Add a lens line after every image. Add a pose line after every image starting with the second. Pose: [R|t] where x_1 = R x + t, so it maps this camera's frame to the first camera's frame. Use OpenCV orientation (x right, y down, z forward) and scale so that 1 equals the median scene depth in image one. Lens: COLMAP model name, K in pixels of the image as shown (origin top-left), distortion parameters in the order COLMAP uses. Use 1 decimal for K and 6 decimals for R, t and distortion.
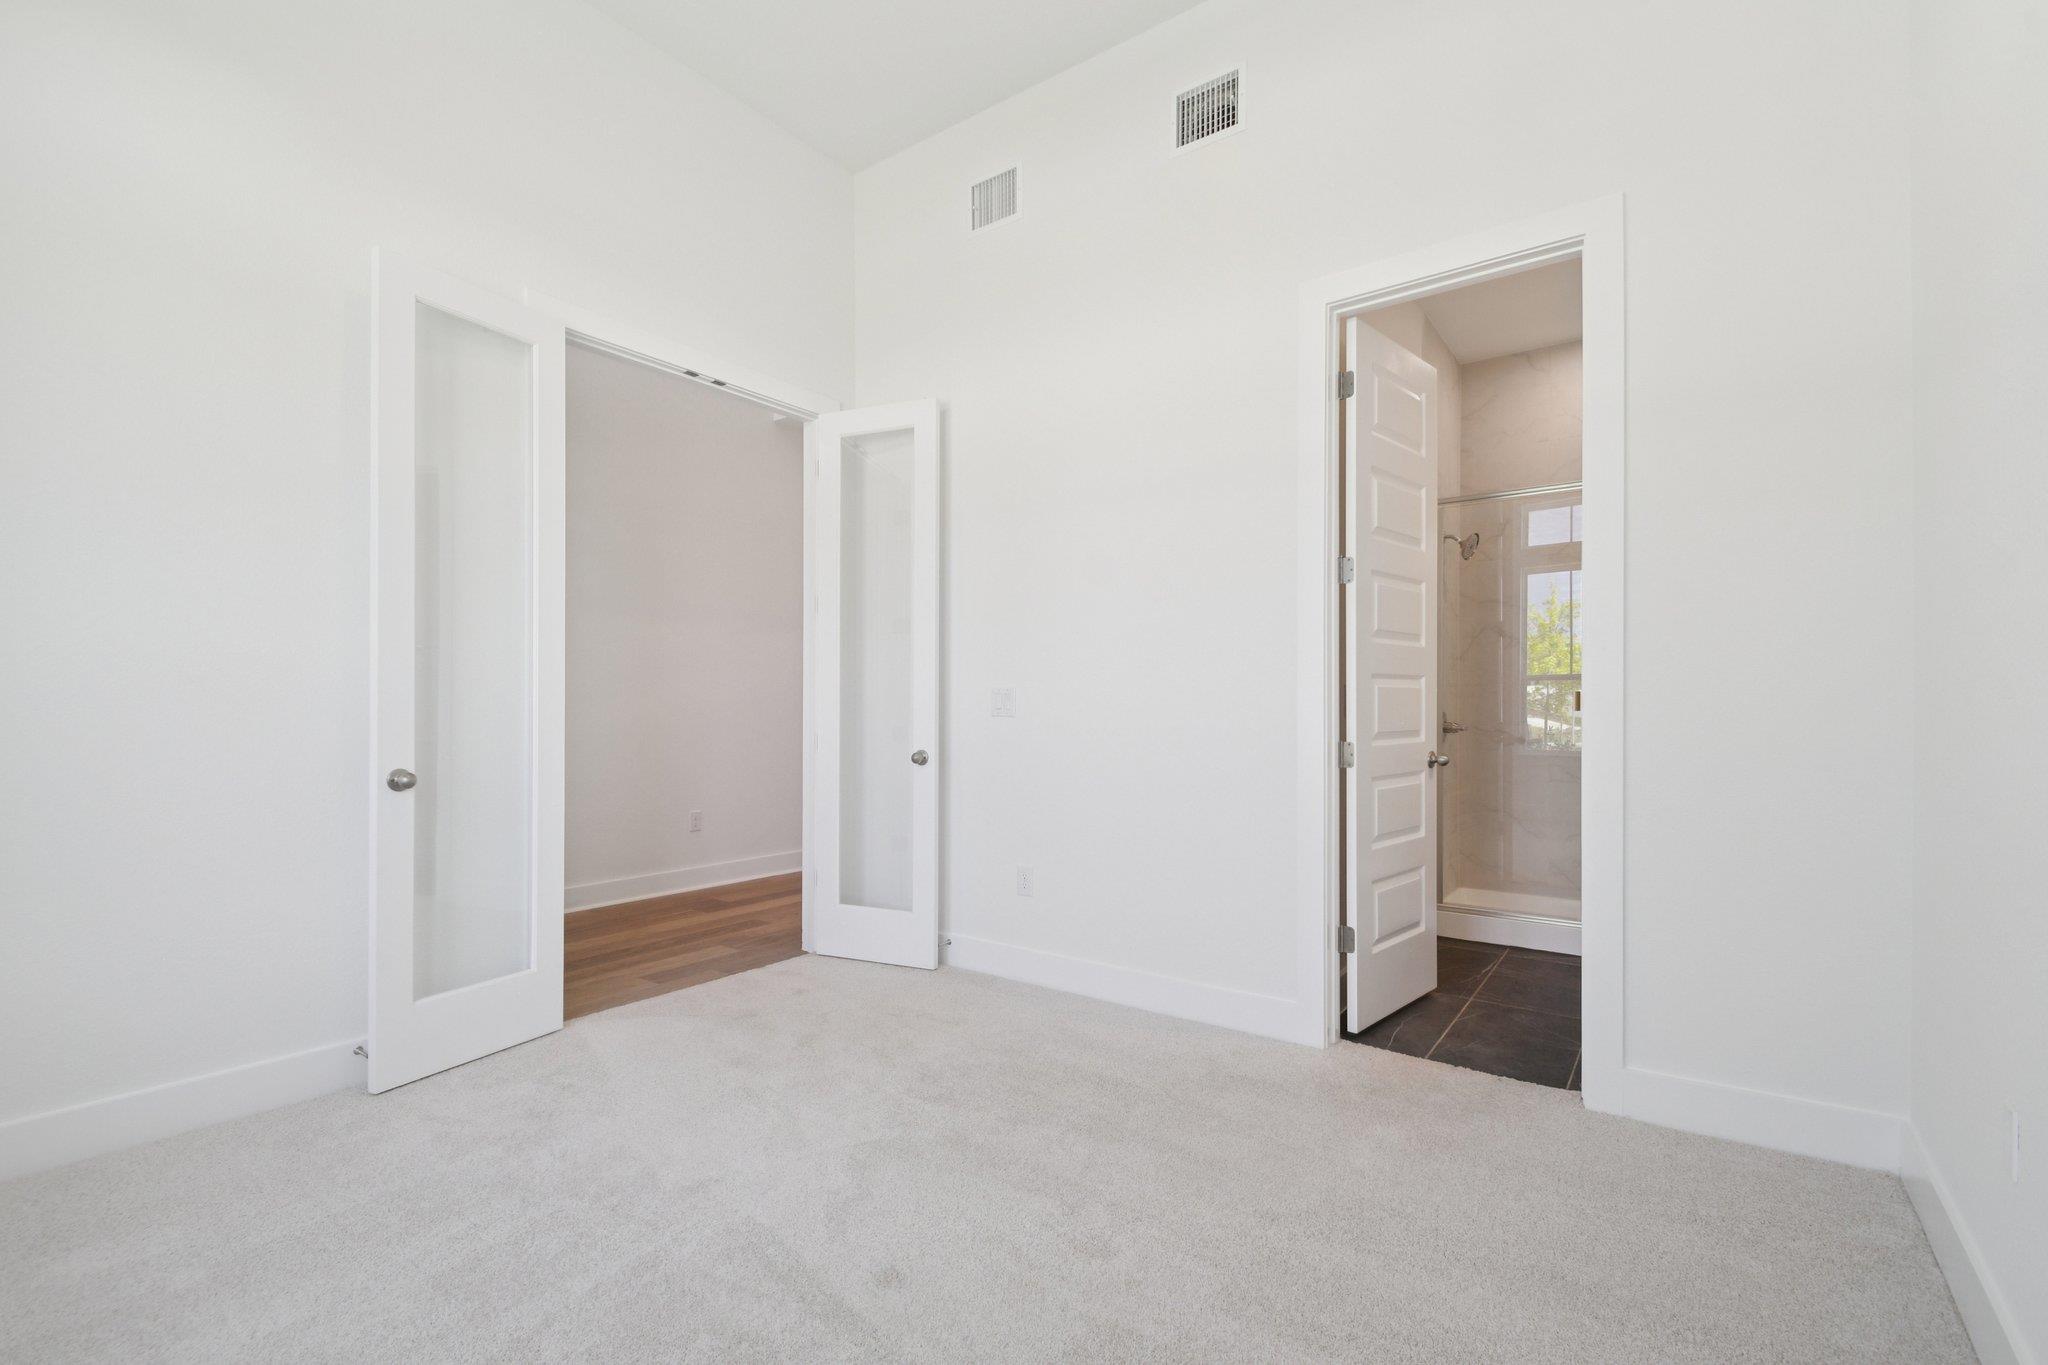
lens RADIAL K [[901.2, 0, 1014.5], [0, 901.2, 730.0], [0, 0, 1]] dist [0.016462, -0.013550]
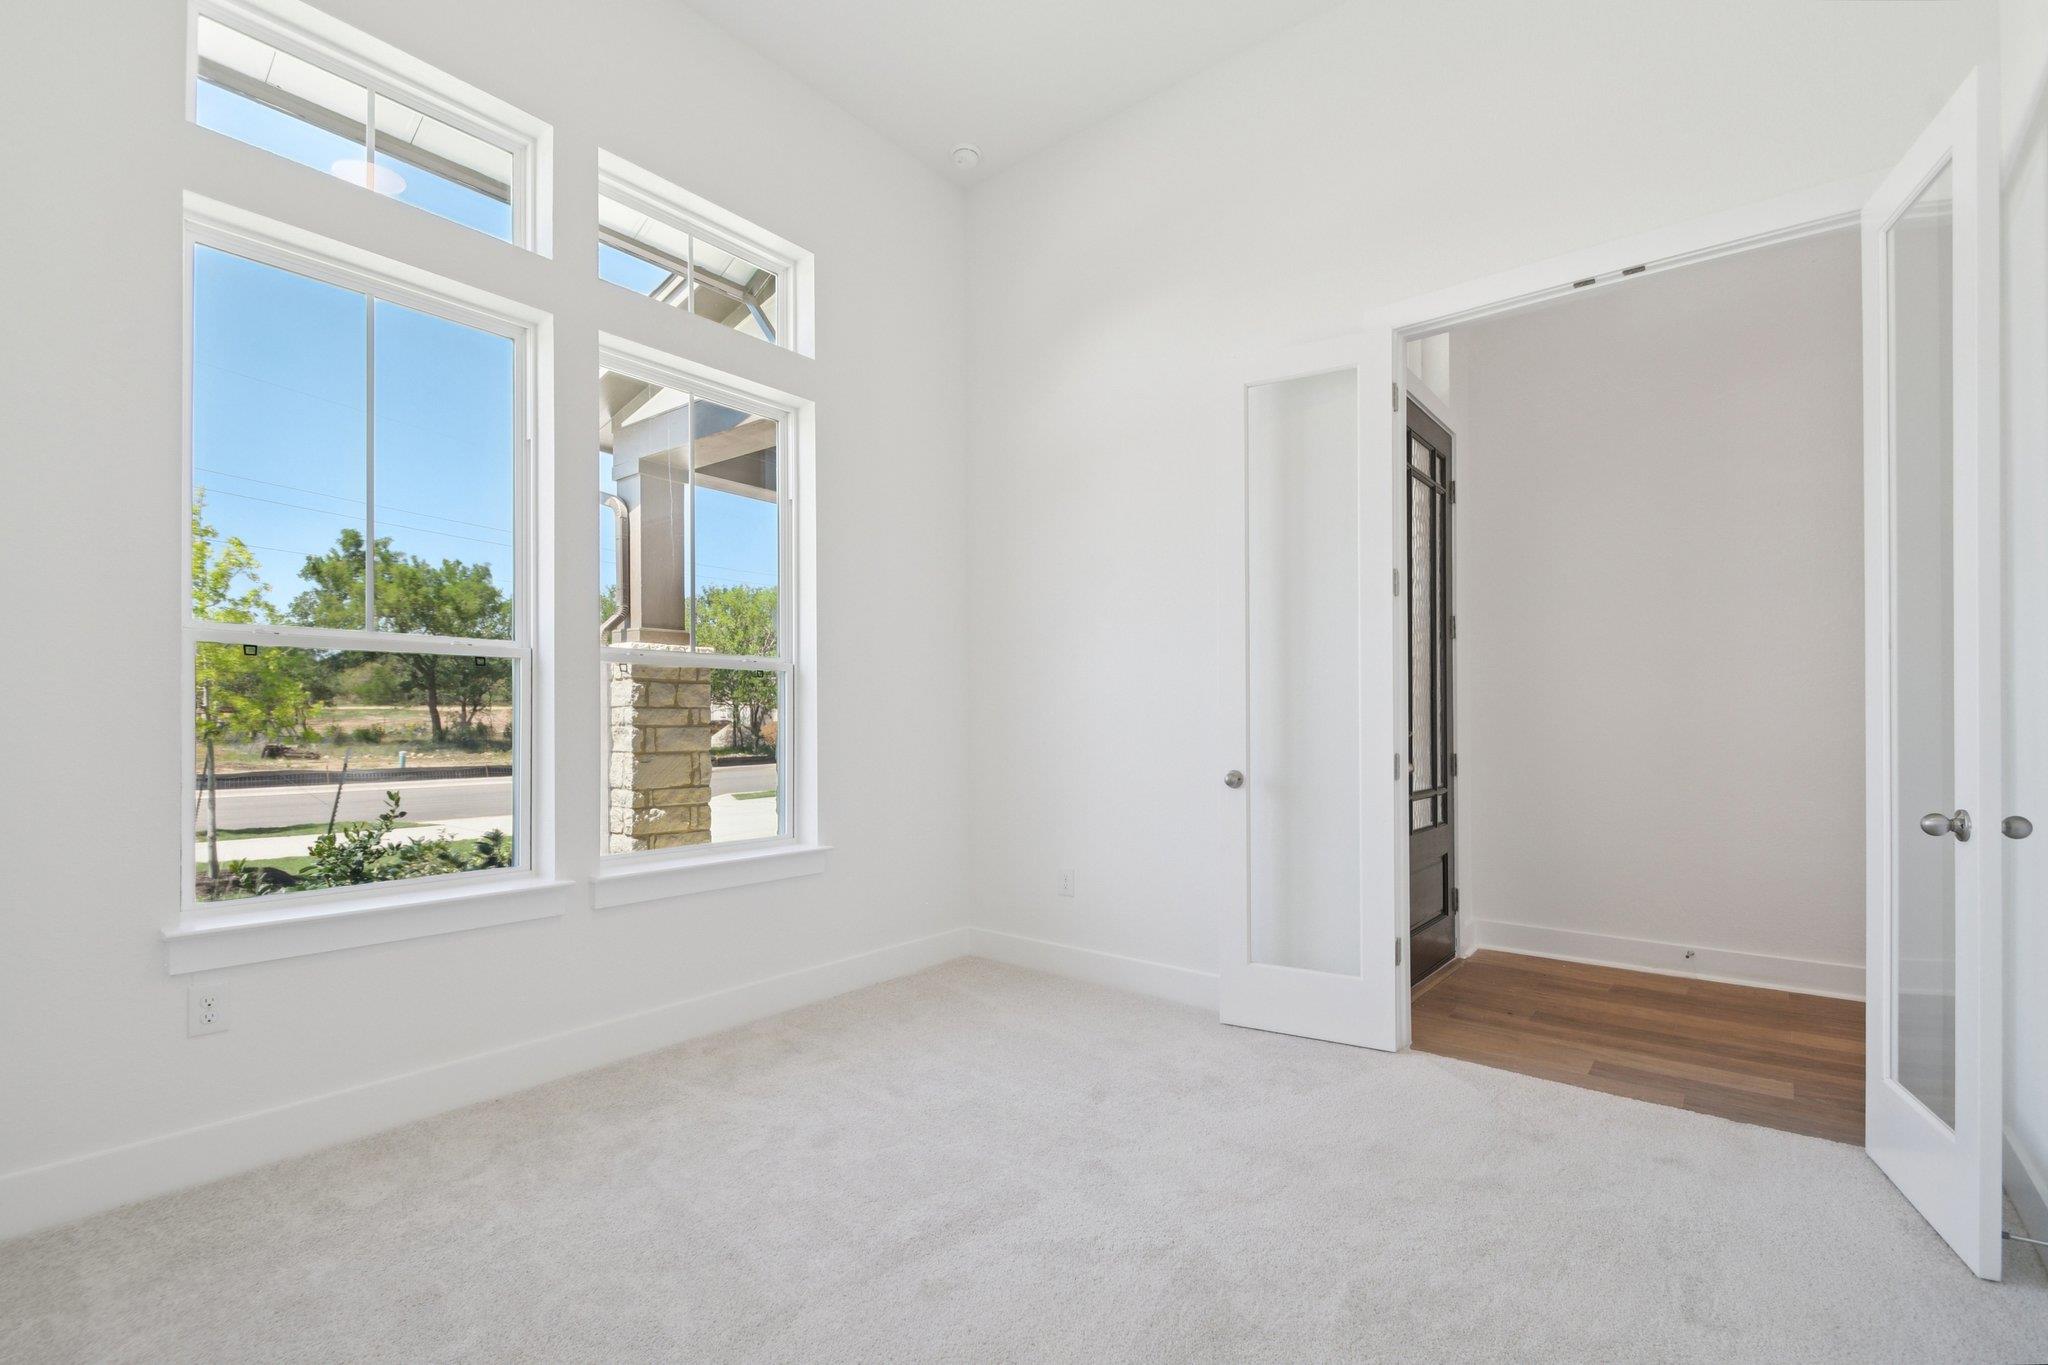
lens RADIAL K [[901.2, 0, 1014.5], [0, 901.2, 730.0], [0, 0, 1]] dist [0.016462, -0.013550]
pose [[-0.057531, 0.007617, -0.998315, 0.408715], [-0.021388, 0.999732, 0.008861, -0.012581], [0.998115, 0.021861, -0.057353, 0.535910]]
